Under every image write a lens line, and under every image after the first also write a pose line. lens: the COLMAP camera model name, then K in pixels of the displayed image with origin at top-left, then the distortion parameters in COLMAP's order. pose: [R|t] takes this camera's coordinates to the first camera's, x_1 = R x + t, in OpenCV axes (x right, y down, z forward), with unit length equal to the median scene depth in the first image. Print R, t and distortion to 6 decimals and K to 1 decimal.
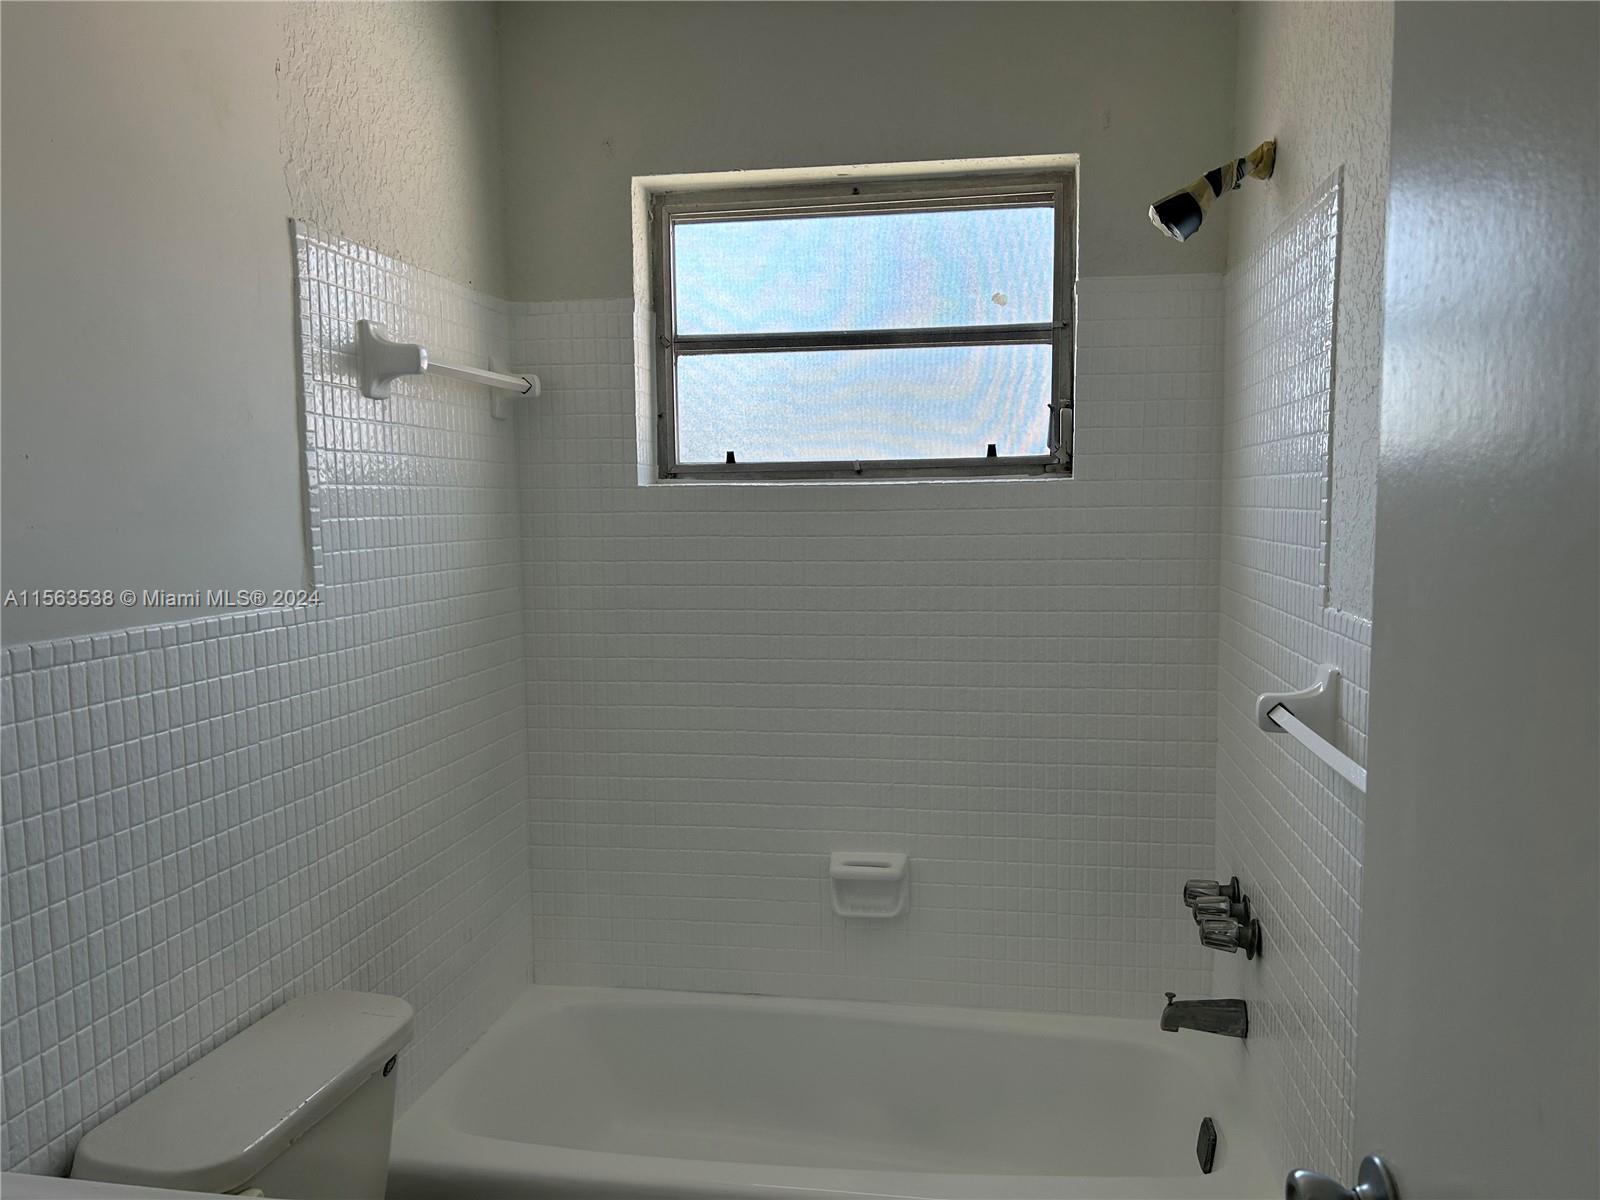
lens RADIAL K [[1208.7, 0, 801.8], [0, 1208.7, 609.3], [0, 0, 1]] dist [0.049570, -0.053844]
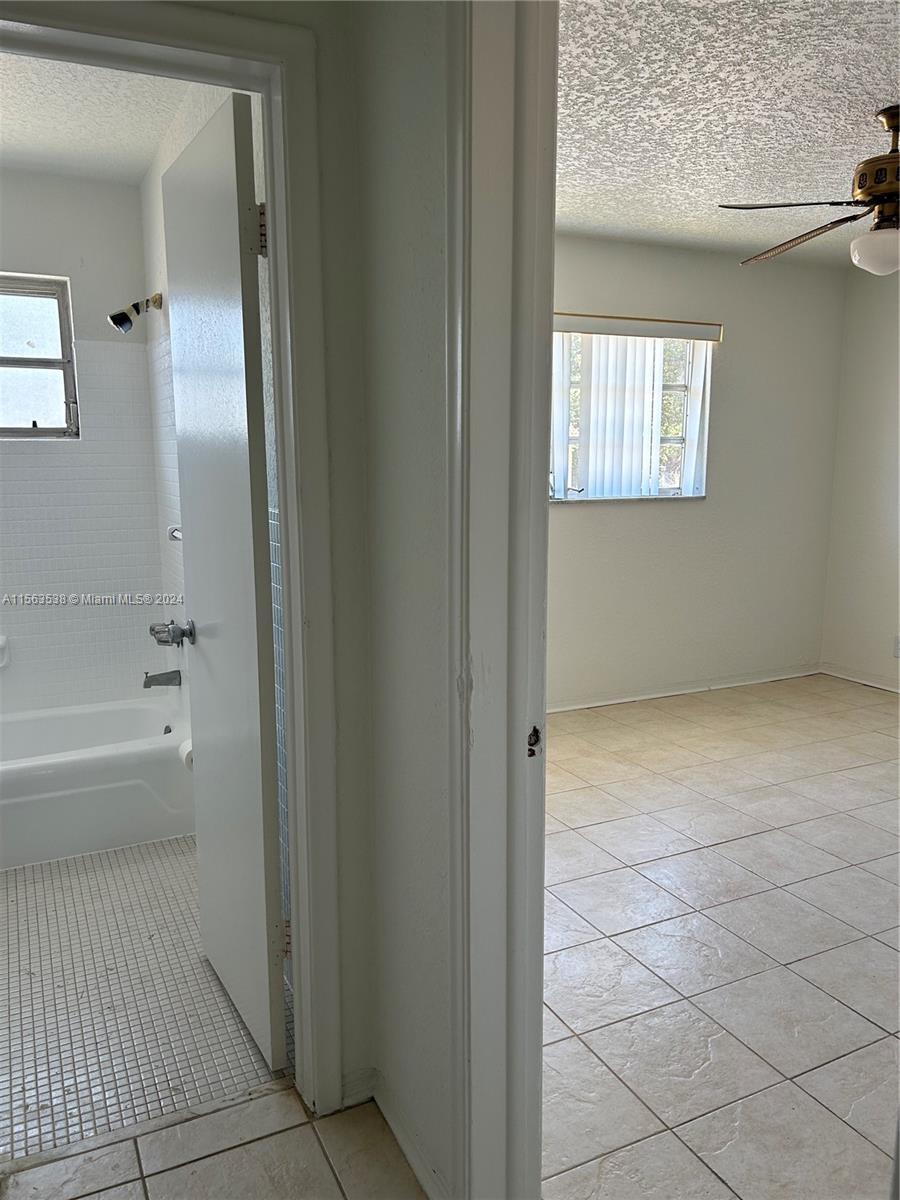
lens RADIAL K [[906.6, 0, 445.5], [0, 906.6, 596.7], [0, 0, 1]] dist [0.049570, -0.053844]
pose [[0.818904, -0.088750, 0.567026, -0.199184], [0.050644, 0.995292, 0.082640, 0.070241], [-0.571691, -0.038958, 0.819543, -0.733538]]
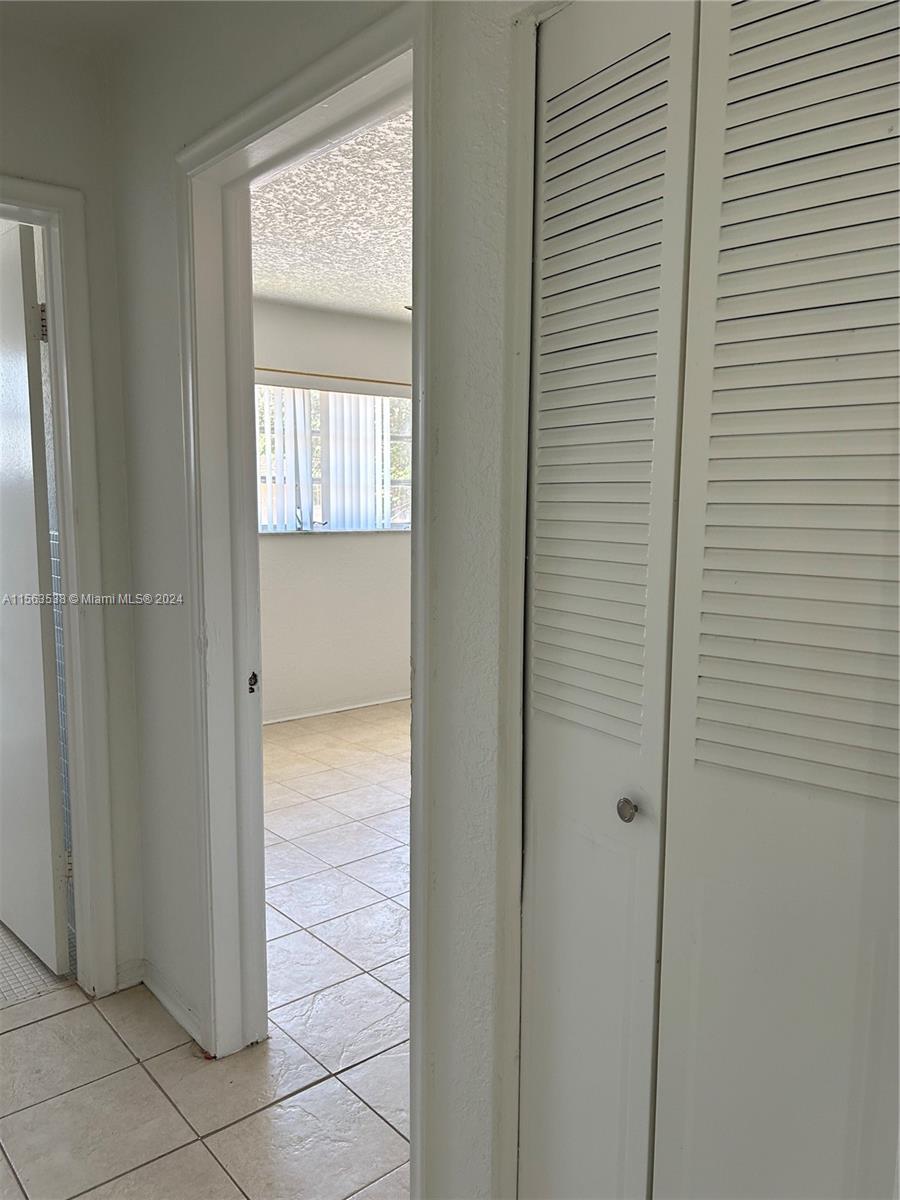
lens RADIAL K [[906.6, 0, 448.2], [0, 906.6, 603.5], [0, 0, 1]] dist [0.049570, -0.053844]
pose [[0.650861, -0.084189, 0.754514, -0.392719], [0.058805, 0.996437, 0.060457, 0.105568], [-0.756916, 0.005020, 0.653493, -1.061561]]
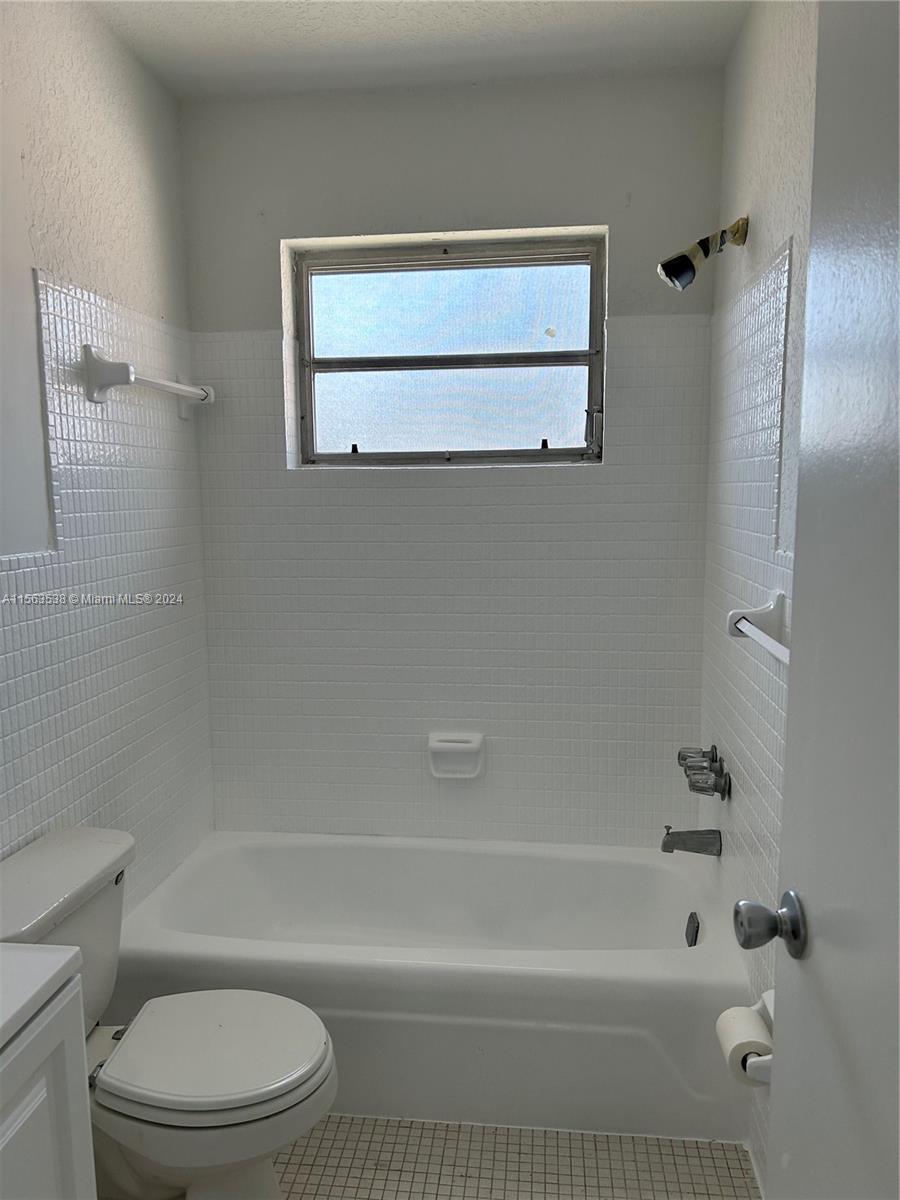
lens RADIAL K [[906.6, 0, 430.9], [0, 906.6, 609.1], [0, 0, 1]] dist [0.049570, -0.053844]
pose [[0.999488, -0.004445, 0.031698, -0.007706], [0.003106, 0.999104, 0.042197, 0.016799], [-0.031857, -0.042077, 0.998606, -0.048239]]
